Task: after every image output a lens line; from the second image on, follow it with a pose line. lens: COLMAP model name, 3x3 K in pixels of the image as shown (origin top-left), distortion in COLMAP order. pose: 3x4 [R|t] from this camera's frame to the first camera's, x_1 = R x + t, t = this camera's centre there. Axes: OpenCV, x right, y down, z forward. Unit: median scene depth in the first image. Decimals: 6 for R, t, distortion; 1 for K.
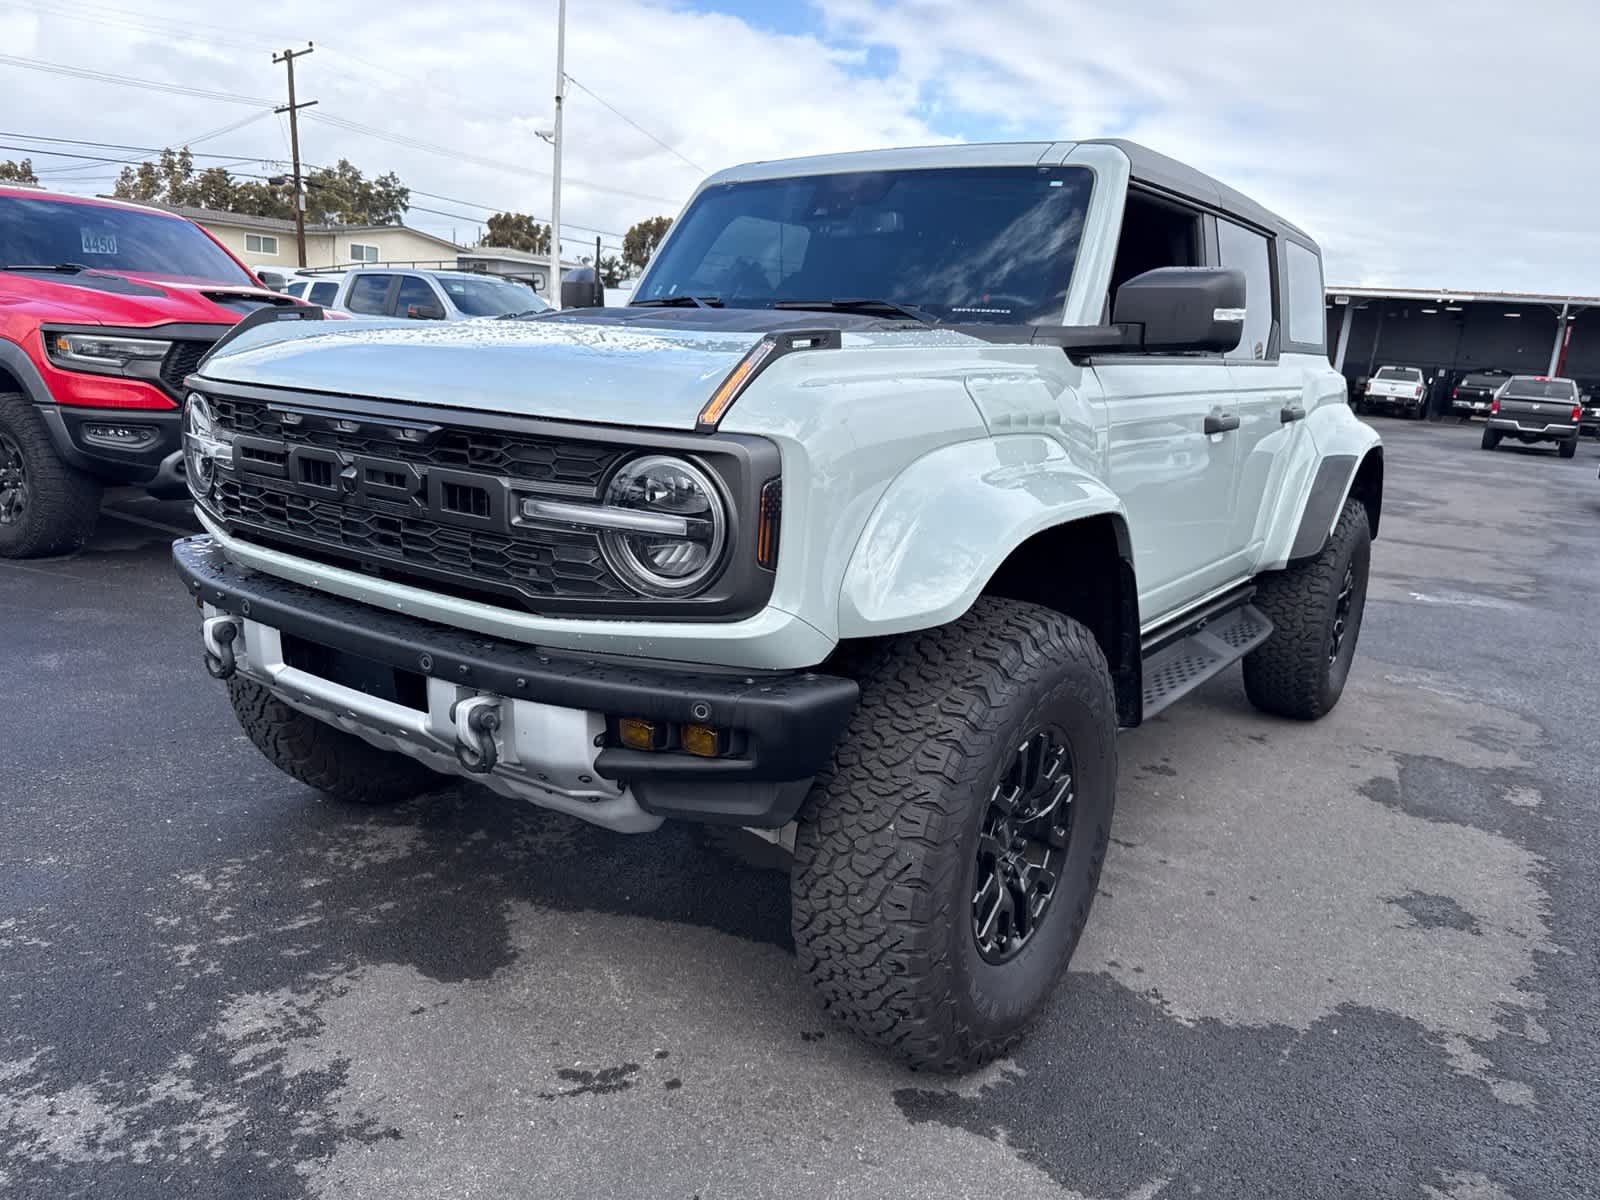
lens RADIAL K [[1128.3, 0, 804.7], [0, 1128.3, 600.3], [0, 0, 1]] dist [0.036622, -0.050523]
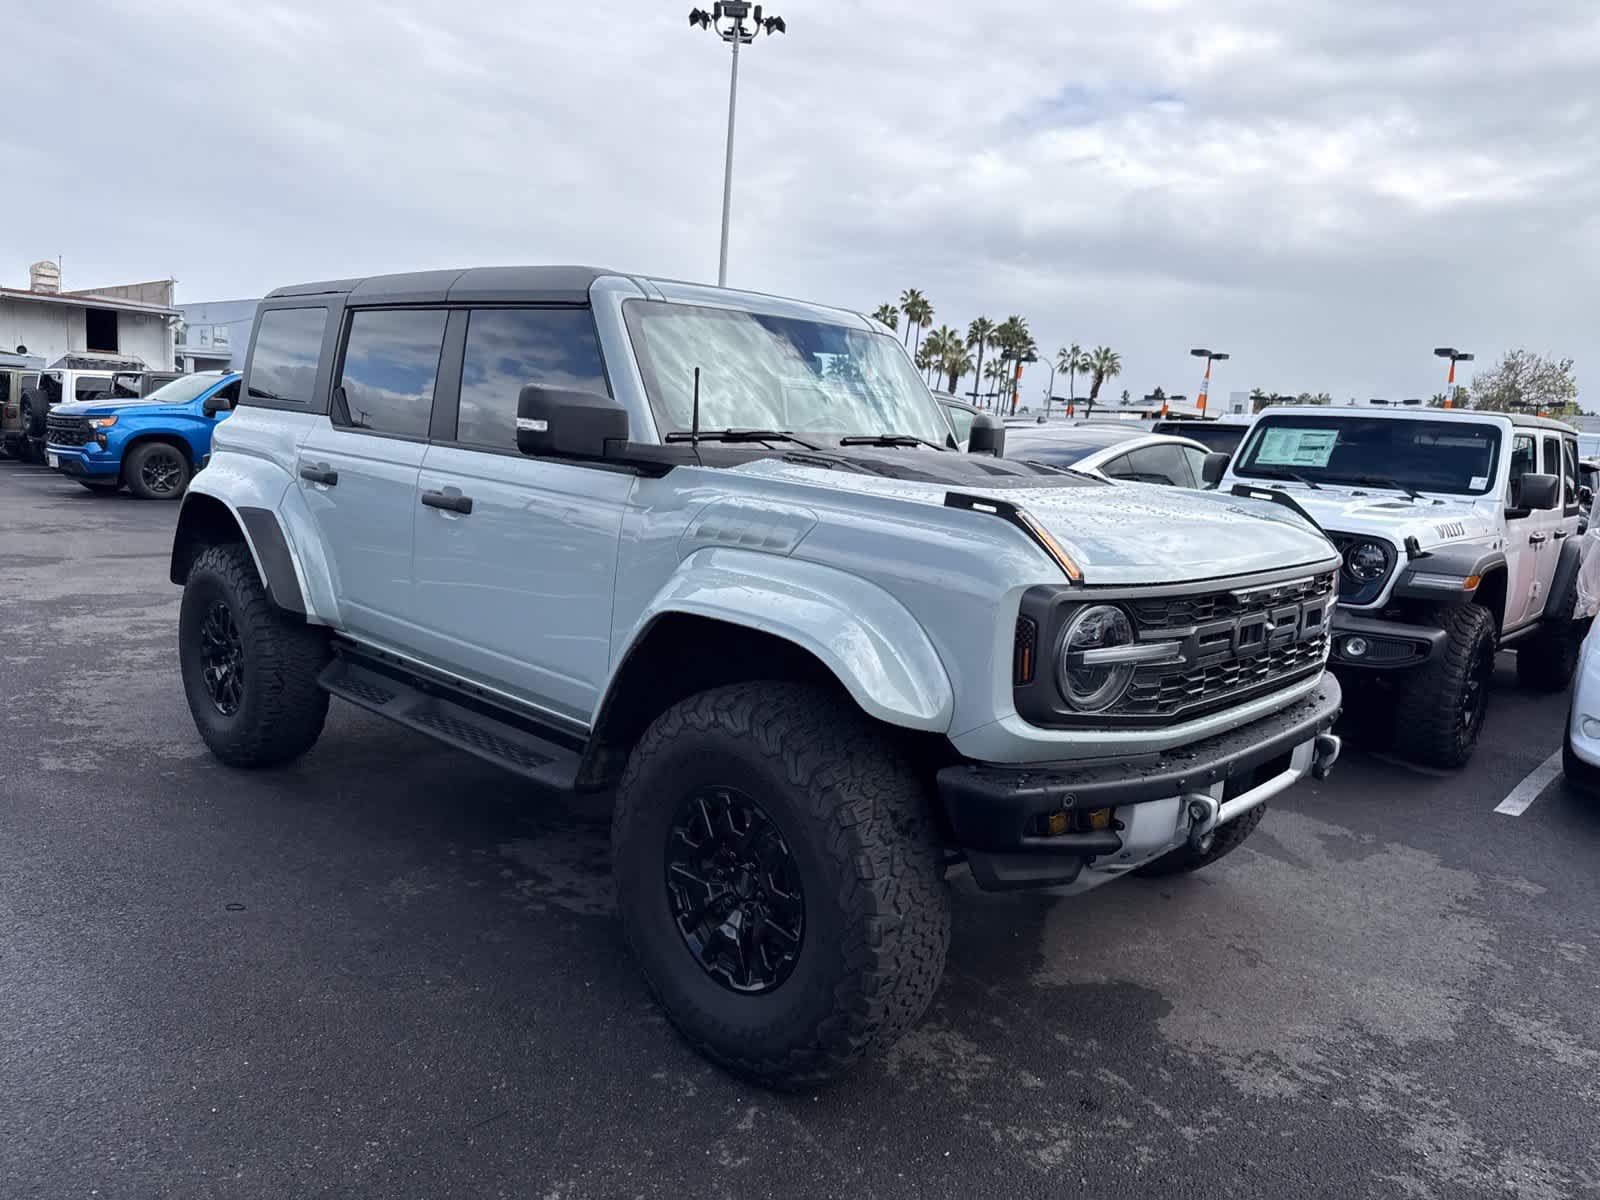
lens RADIAL K [[1116.3, 0, 800.0], [0, 1116.3, 600.0], [0, 0, 1]] dist [0.083914, -0.108029]
pose [[0.137792, -0.205463, 0.968916, -1.463596], [0.166912, 0.969074, 0.181759, -0.395820], [-0.976296, 0.136679, 0.167825, 1.092171]]
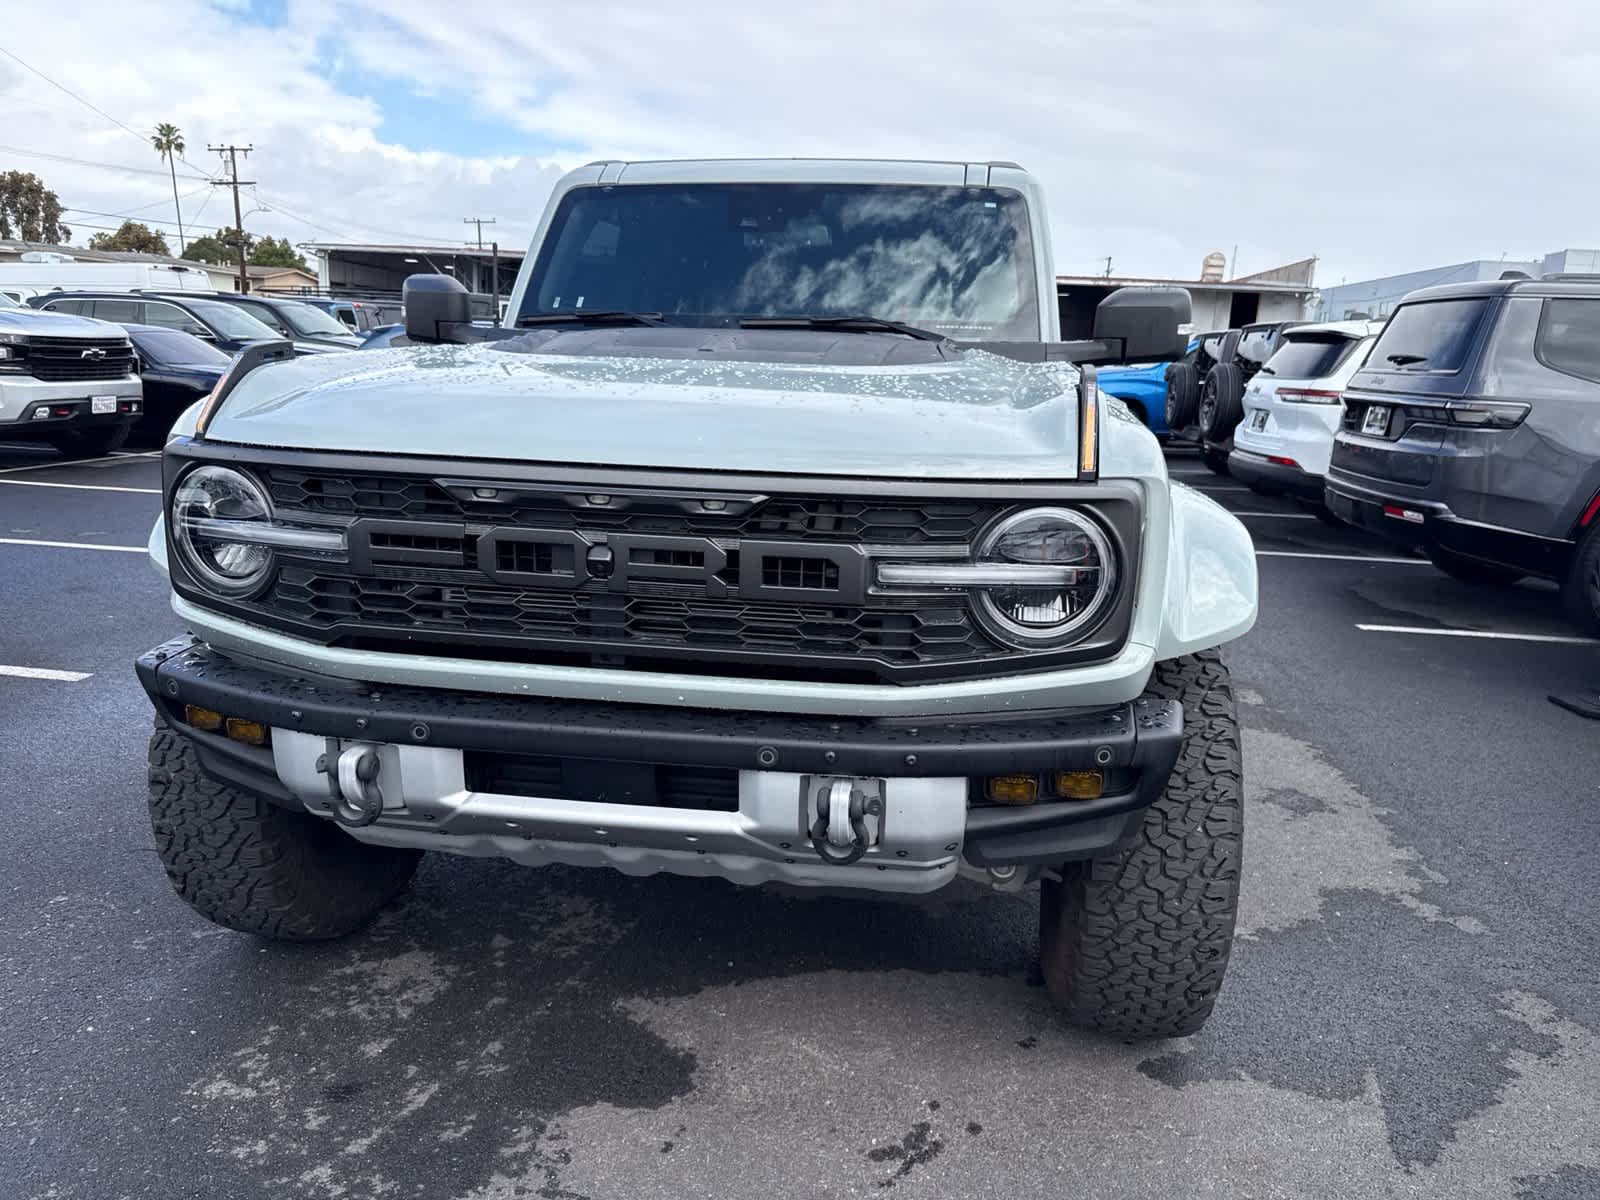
lens RADIAL K [[1116.3, 0, 800.0], [0, 1116.3, 600.0], [0, 0, 1]] dist [0.083914, -0.108029]
pose [[0.892900, -0.127981, 0.431683, -0.528633], [0.117618, 0.991762, 0.050745, -0.086346], [-0.434621, 0.005464, 0.900597, 0.145299]]
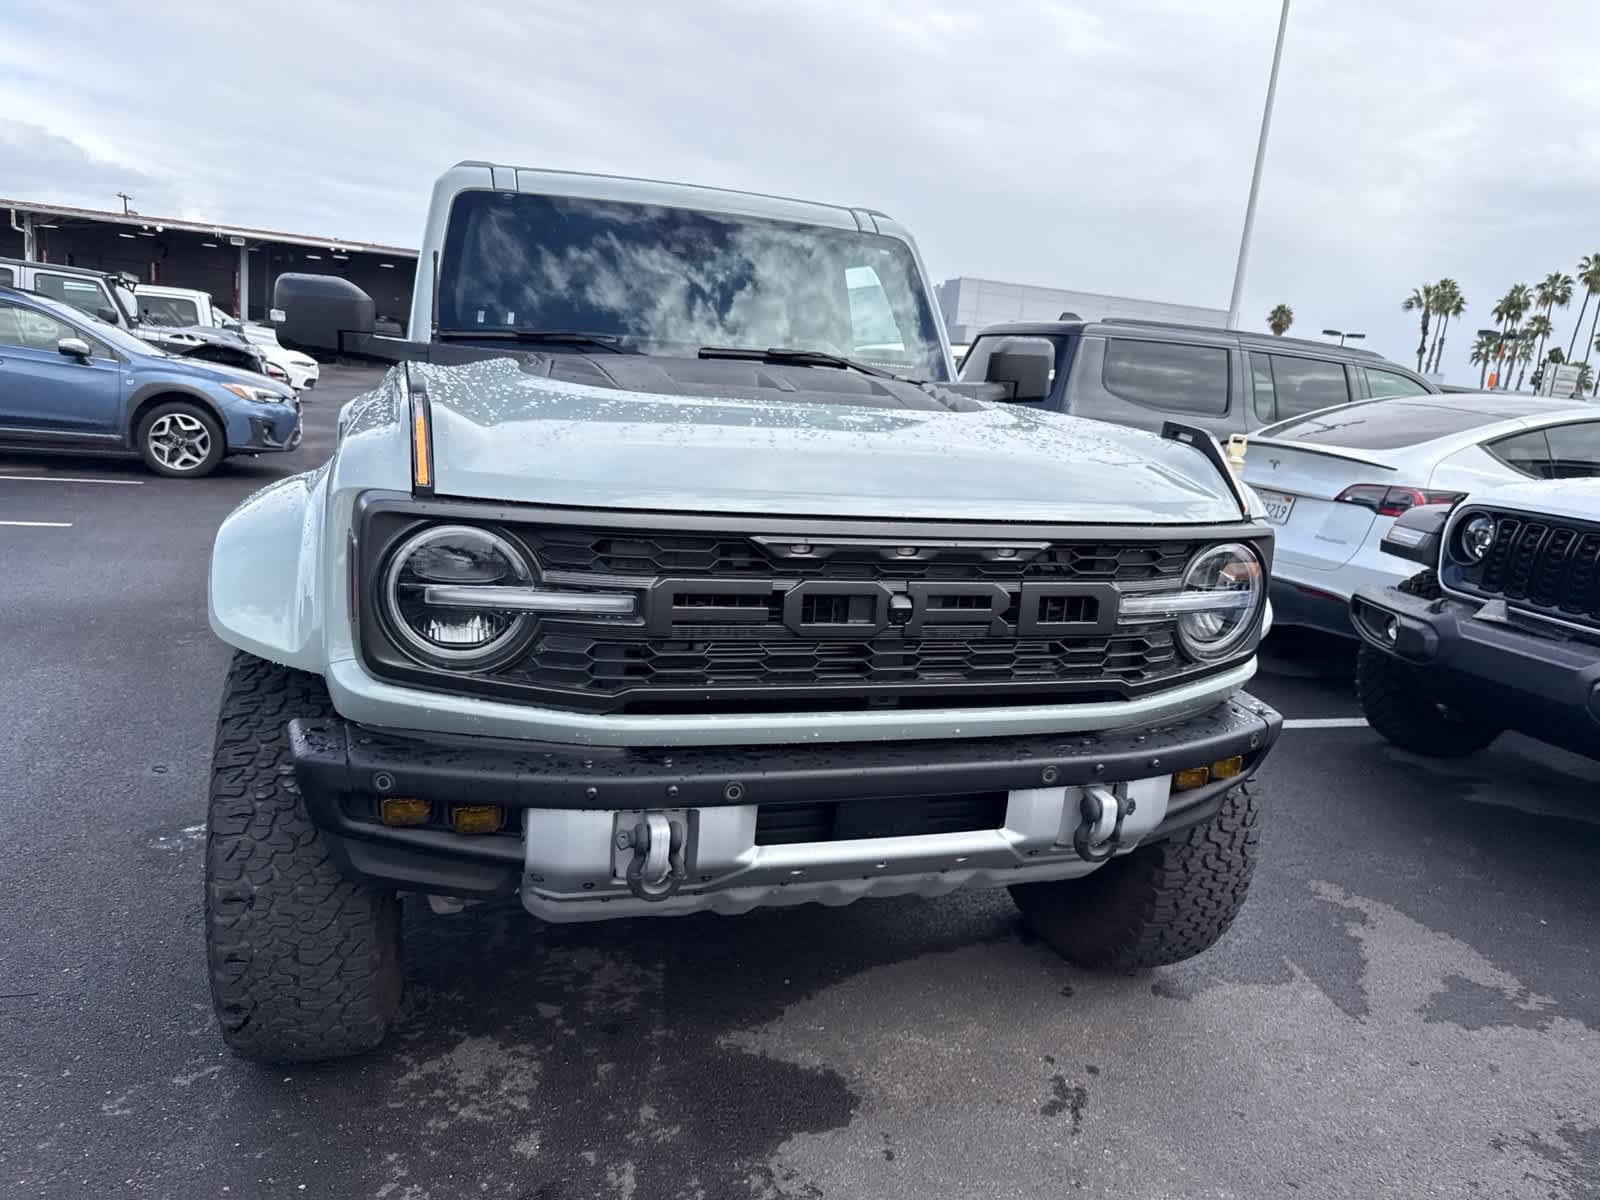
lens RADIAL K [[1116.3, 0, 800.0], [0, 1116.3, 600.0], [0, 0, 1]] dist [0.083914, -0.108029]
pose [[0.598738, -0.176442, 0.781269, -0.950544], [0.133795, 0.983761, 0.119638, -0.193008], [-0.789691, 0.032898, 0.612622, 0.434097]]
